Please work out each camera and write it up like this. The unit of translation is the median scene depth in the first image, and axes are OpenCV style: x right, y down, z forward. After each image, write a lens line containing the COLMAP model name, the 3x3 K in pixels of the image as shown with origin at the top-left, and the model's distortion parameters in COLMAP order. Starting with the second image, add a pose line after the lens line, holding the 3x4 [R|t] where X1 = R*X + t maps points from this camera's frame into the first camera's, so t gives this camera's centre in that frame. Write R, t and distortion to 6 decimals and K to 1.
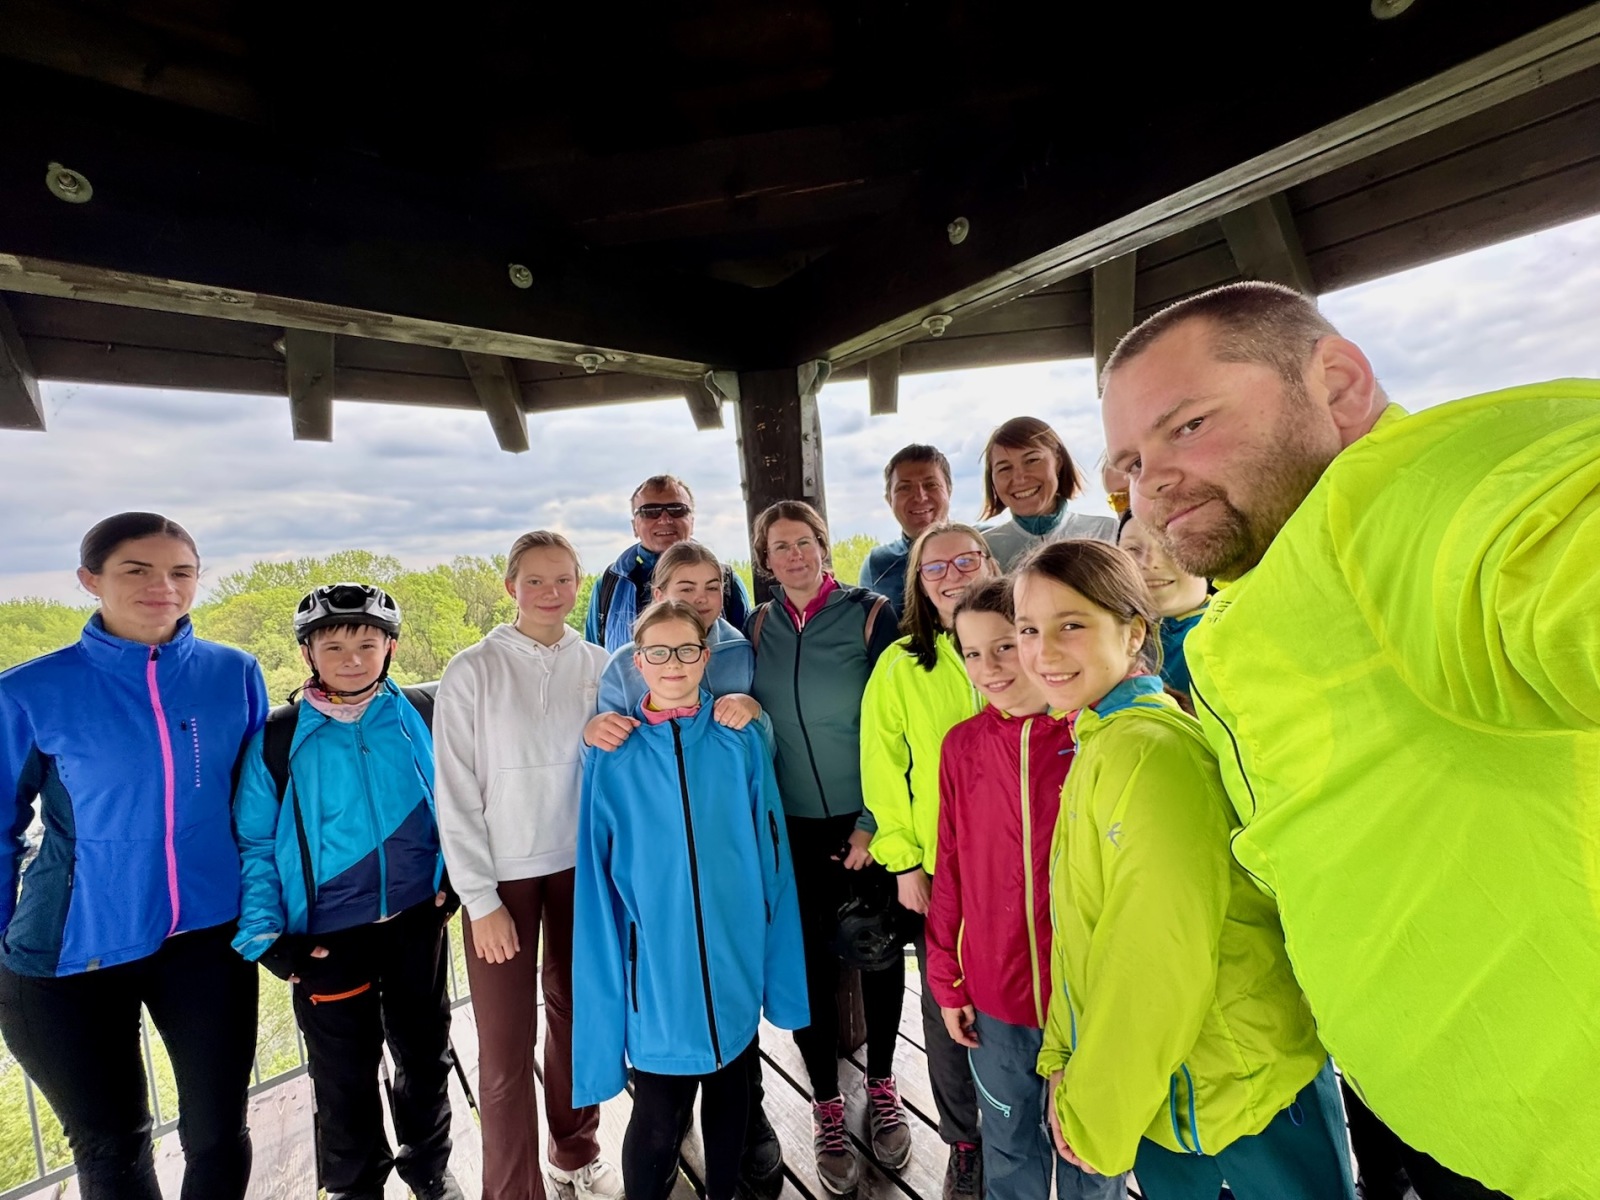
lens RADIAL K [[555.6, 0, 800.0], [0, 555.6, 600.0], [0, 0, 1]] dist [-0.044773, -0.000184]
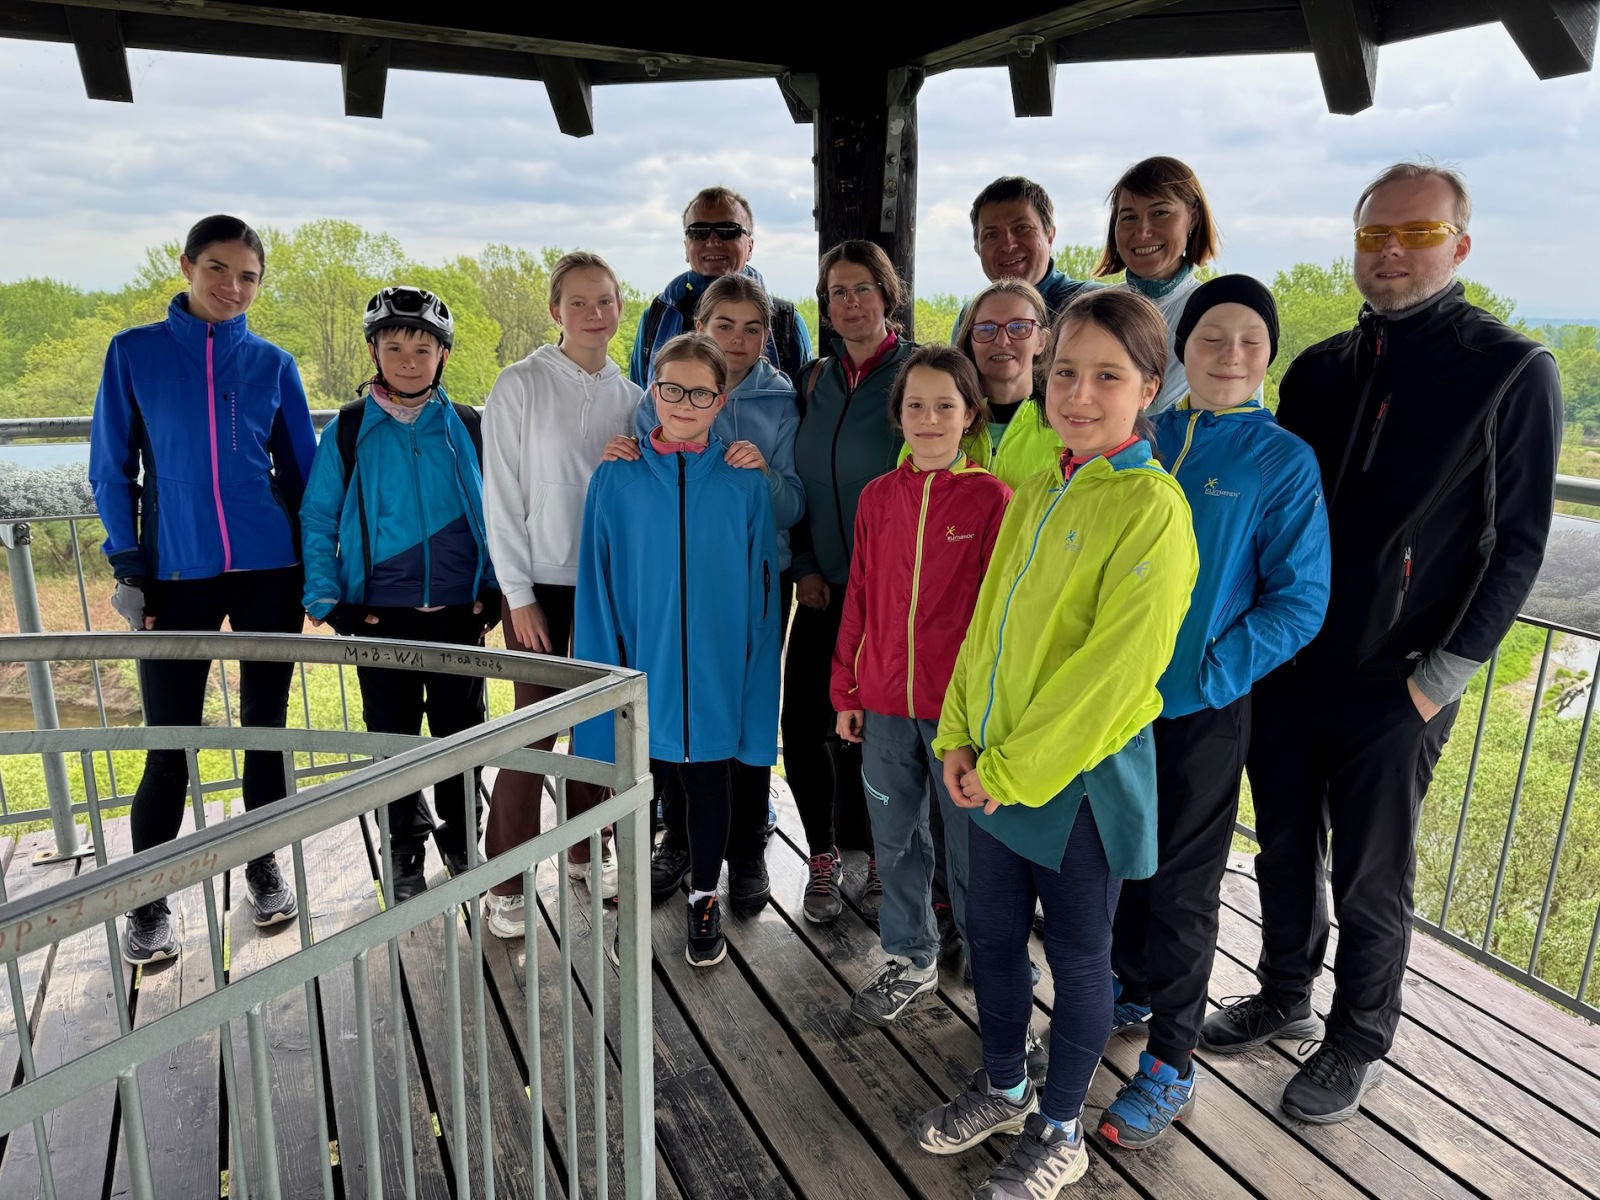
lens RADIAL K [[1090.7, 0, 800.0], [0, 1090.7, 600.0], [0, 0, 1]] dist [-0.028405, -0.040017]
pose [[0.953905, 0.167445, -0.249053, 0.439244], [-0.114051, 0.969878, 0.215242, 0.017062], [0.277592, -0.176916, 0.944269, -0.771629]]
